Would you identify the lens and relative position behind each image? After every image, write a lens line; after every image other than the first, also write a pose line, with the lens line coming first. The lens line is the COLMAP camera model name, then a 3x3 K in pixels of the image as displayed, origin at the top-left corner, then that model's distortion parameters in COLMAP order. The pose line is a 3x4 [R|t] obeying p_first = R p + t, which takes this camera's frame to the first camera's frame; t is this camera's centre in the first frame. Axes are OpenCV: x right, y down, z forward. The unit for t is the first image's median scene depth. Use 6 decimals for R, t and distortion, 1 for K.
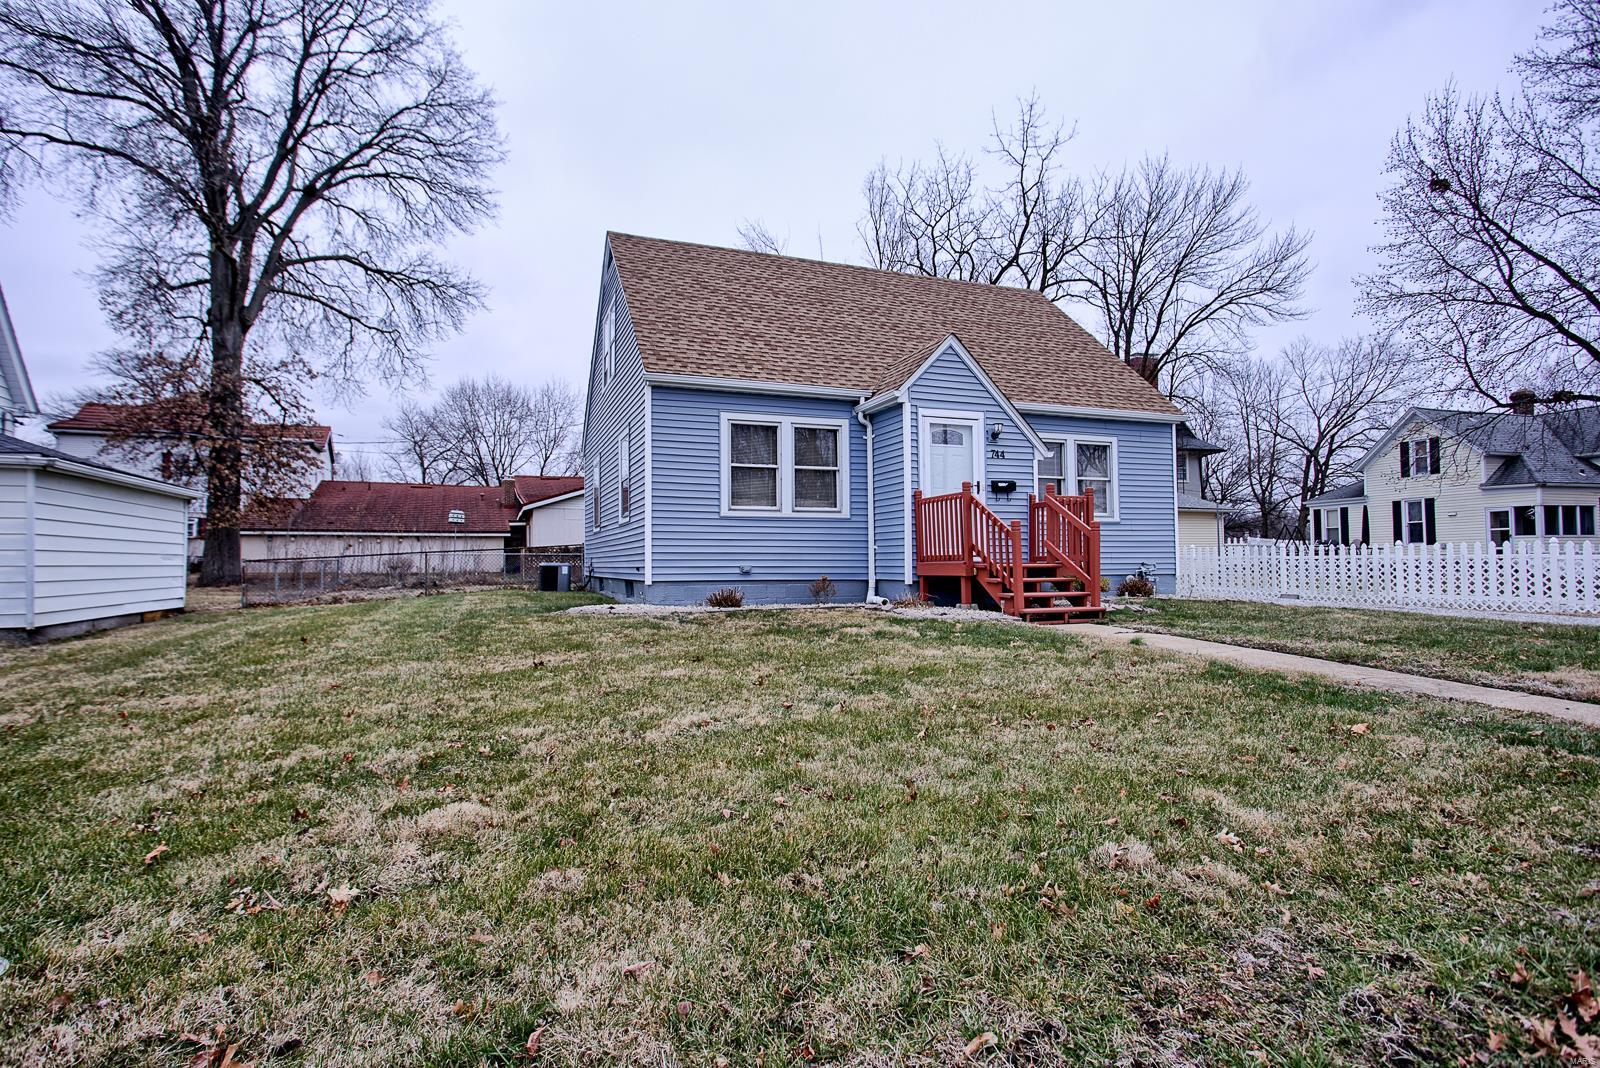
lens RADIAL K [[773.3, 0, 810.1], [0, 773.3, 542.6], [0, 0, 1]] dist [-0.008329, 0.001526]
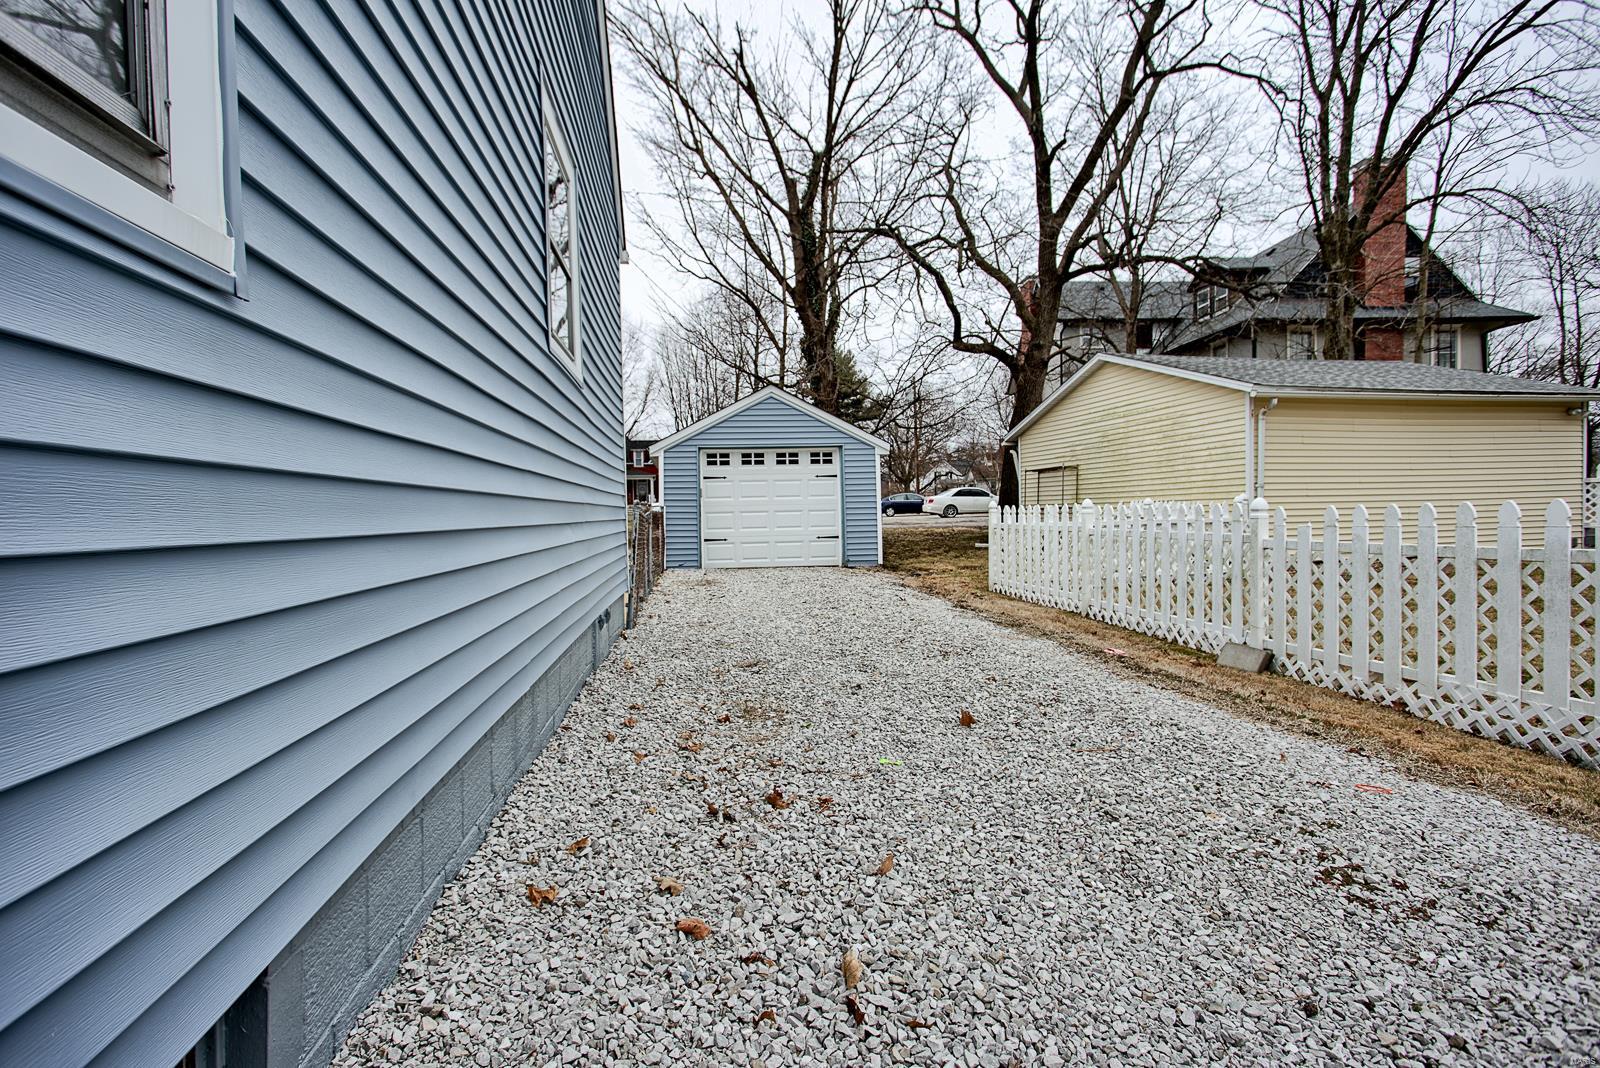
lens RADIAL K [[773.3, 0, 785.4], [0, 773.3, 546.1], [0, 0, 1]] dist [-0.008329, 0.001526]
pose [[0.970756, -0.000365, -0.240066, 0.497661], [0.018237, 0.997221, 0.072228, -0.001343], [0.239373, -0.074494, 0.968066, 1.132539]]
